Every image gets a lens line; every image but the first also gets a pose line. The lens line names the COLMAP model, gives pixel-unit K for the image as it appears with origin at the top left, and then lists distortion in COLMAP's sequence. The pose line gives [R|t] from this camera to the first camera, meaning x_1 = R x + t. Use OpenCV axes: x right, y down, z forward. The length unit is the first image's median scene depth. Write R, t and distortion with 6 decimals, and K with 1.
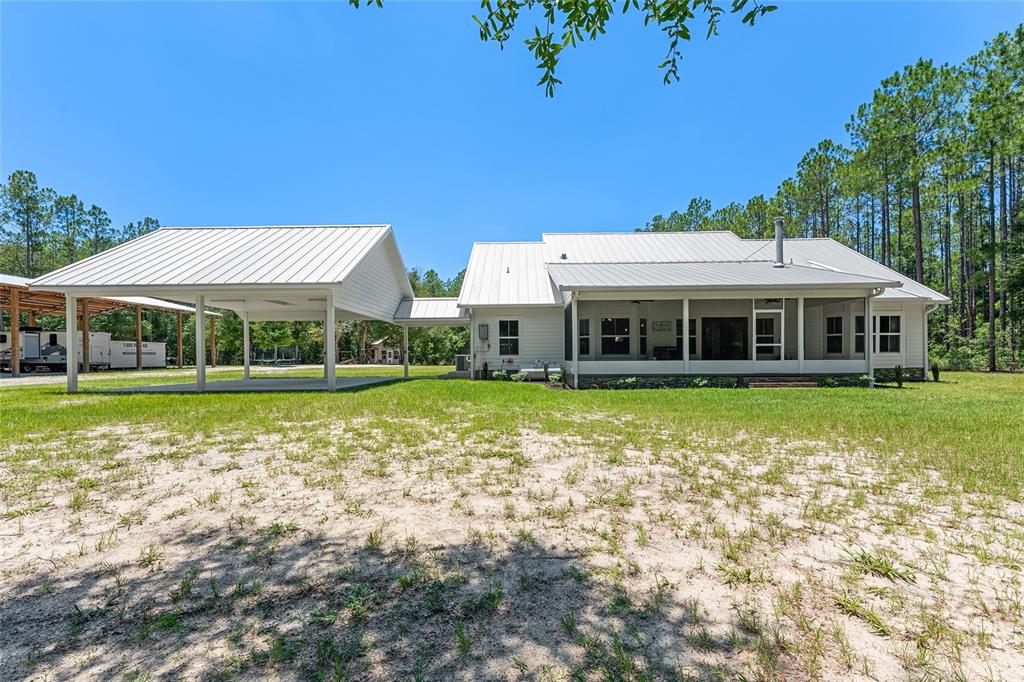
lens RADIAL K [[411.6, 0, 509.4], [0, 411.6, 340.0], [0, 0, 1]] dist [-0.000992, -0.000486]
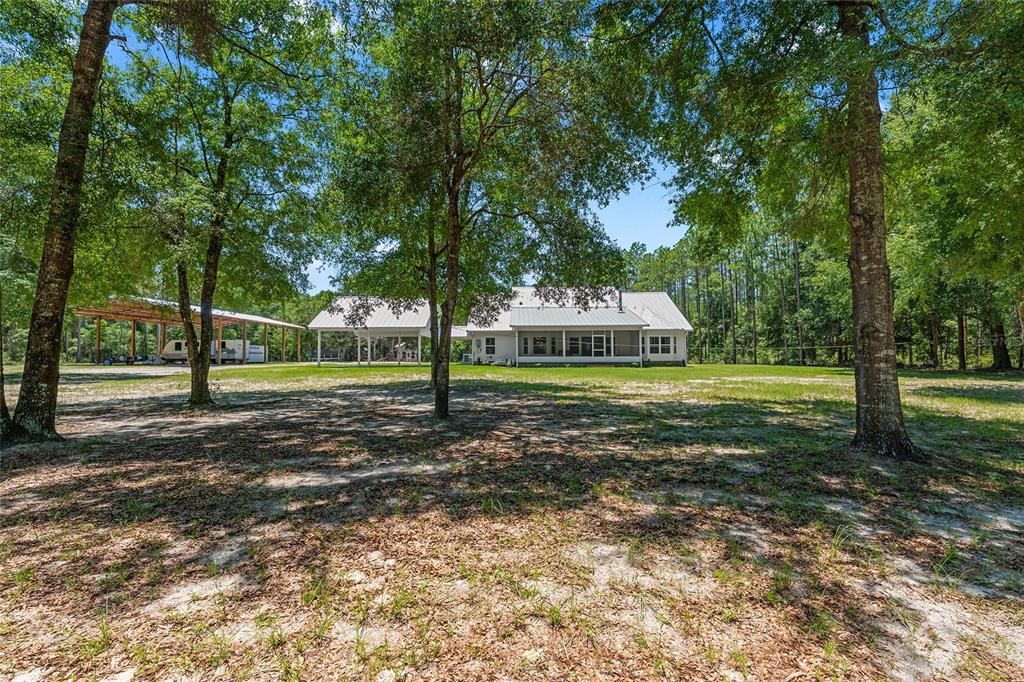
lens RADIAL K [[411.6, 0, 515.0], [0, 411.6, 340.3], [0, 0, 1]] dist [-0.000992, -0.000486]
pose [[0.999848, 0.005472, 0.016556, 0.090761], [-0.005394, 0.999974, -0.004793, -0.024768], [-0.016582, 0.004703, 0.999851, -1.119000]]
